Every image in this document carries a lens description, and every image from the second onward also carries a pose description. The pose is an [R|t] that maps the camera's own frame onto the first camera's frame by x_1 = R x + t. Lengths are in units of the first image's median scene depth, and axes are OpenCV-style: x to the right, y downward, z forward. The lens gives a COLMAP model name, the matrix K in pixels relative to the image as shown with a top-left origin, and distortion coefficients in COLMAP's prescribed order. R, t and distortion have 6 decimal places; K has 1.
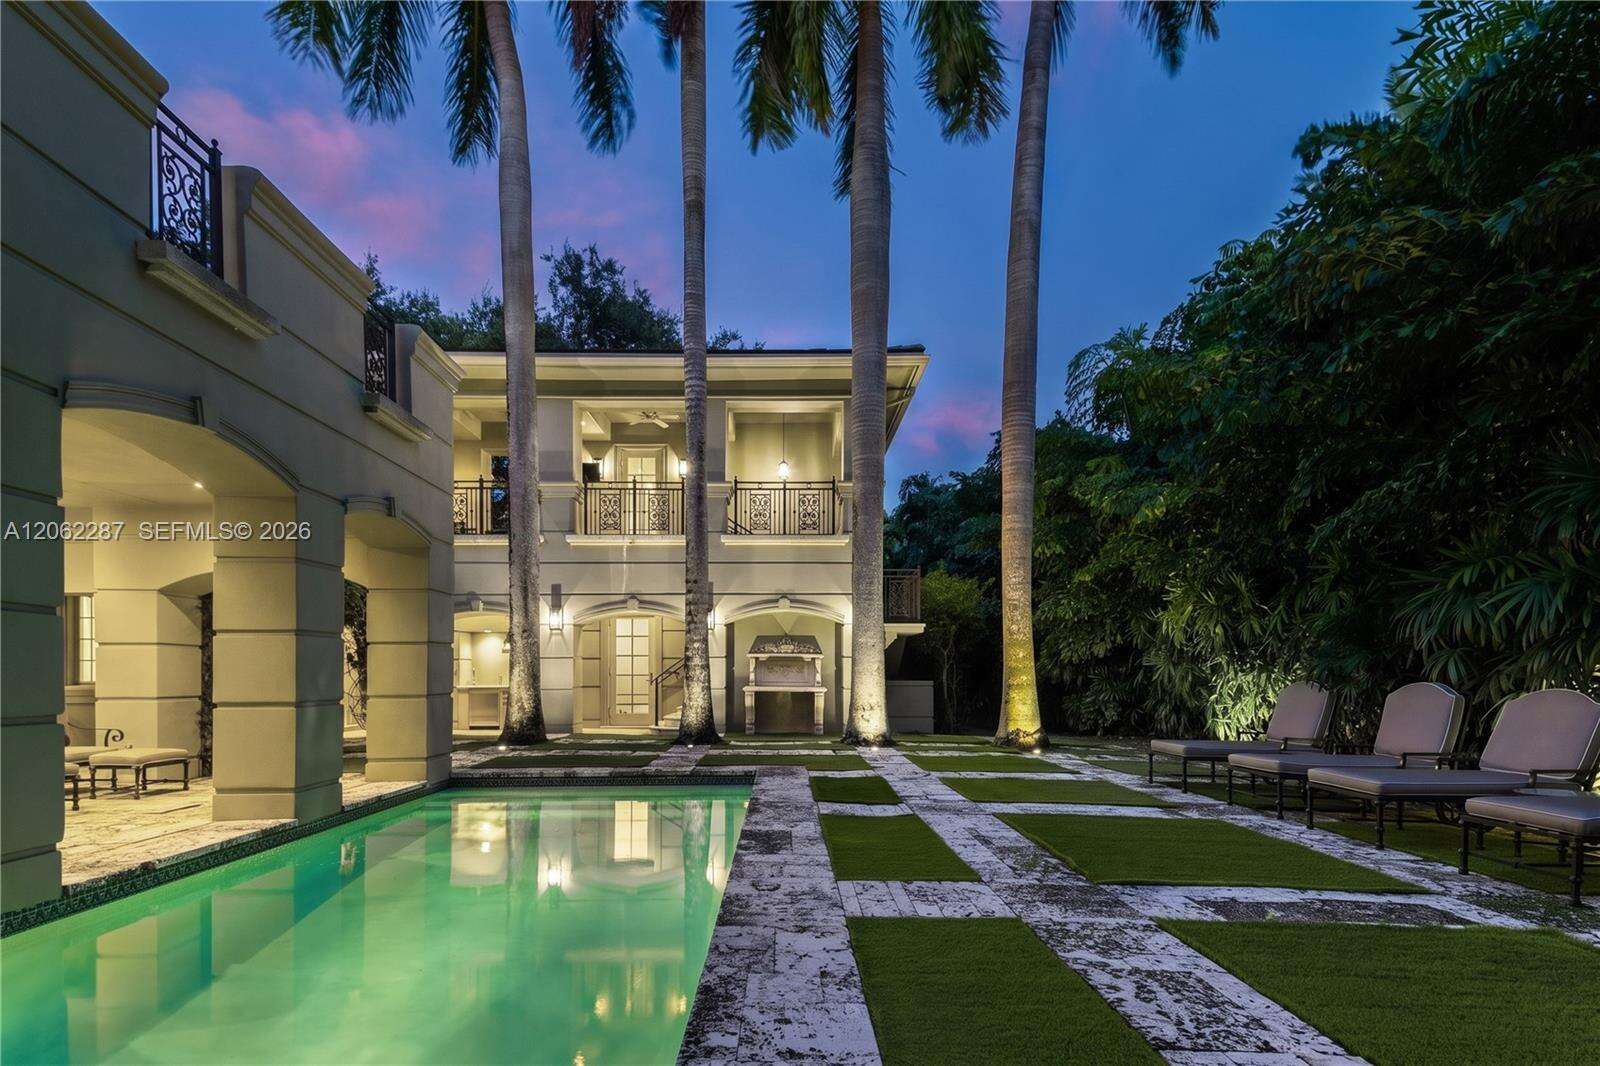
lens RADIAL K [[752.9, 0, 800.0], [0, 752.9, 533.0], [0, 0, 1]] dist [0.000200, -0.000022]
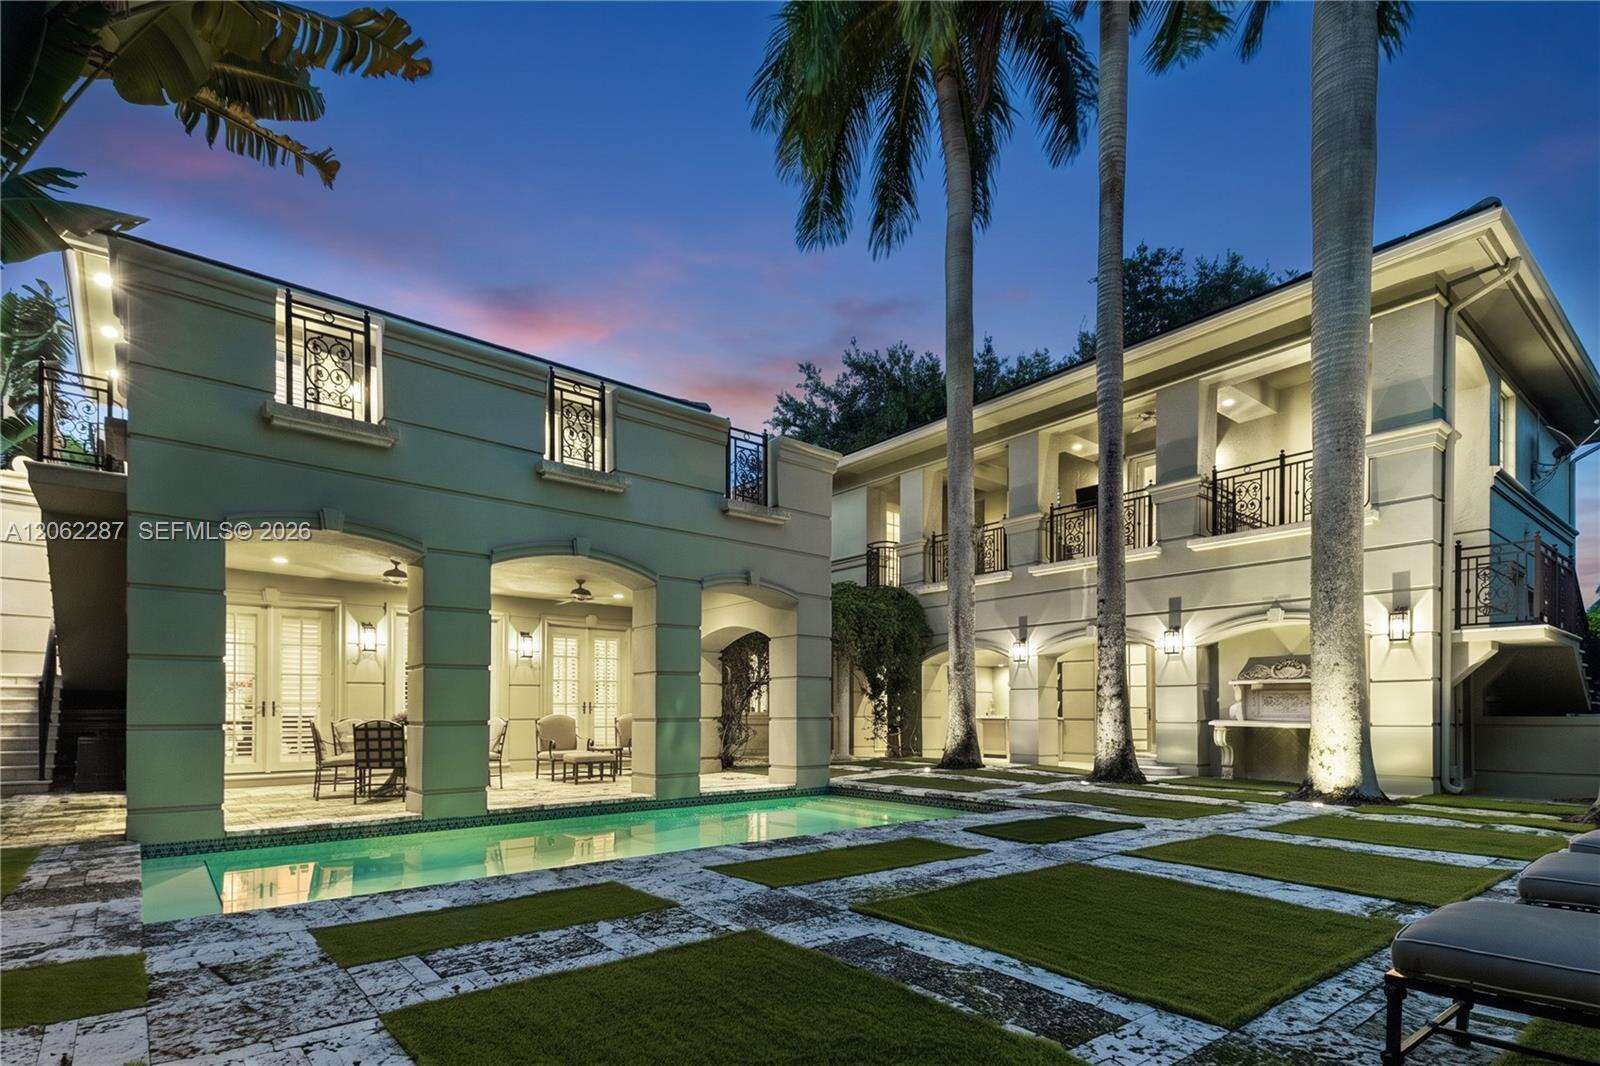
lens RADIAL K [[777.5, 0, 800.0], [0, 777.5, 533.0], [0, 0, 1]] dist [0.046607, -0.000077]
pose [[0.623029, -0.173979, -0.762605, 0.322646], [0.144018, 0.983797, -0.106782, 0.026000], [0.768826, -0.043301, 0.637990, 0.093319]]
